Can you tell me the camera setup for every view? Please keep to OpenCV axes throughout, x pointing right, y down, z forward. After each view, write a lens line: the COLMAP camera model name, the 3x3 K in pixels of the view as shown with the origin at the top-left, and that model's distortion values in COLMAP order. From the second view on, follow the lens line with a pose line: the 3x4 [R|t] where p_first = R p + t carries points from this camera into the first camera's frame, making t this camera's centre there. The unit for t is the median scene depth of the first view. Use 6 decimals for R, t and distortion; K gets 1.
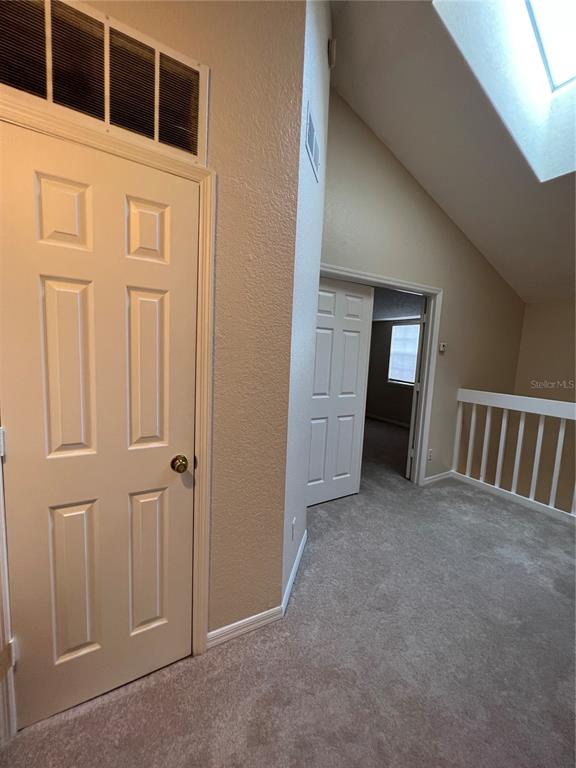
lens RADIAL K [[309.0, 0, 292.2], [0, 309.0, 383.8], [0, 0, 1]] dist [-0.000120, 0.000113]
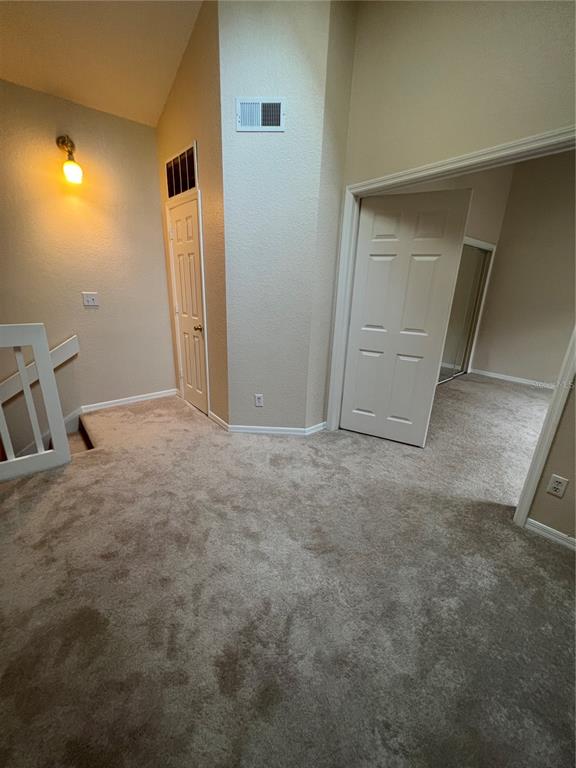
lens RADIAL K [[309.0, 0, 291.0], [0, 309.0, 384.0], [0, 0, 1]] dist [-0.000120, 0.000113]
pose [[0.180852, 0.261917, -0.947994, 1.062091], [-0.130146, 0.961785, 0.240899, 0.003681], [0.974861, 0.079811, 0.208029, 0.606357]]
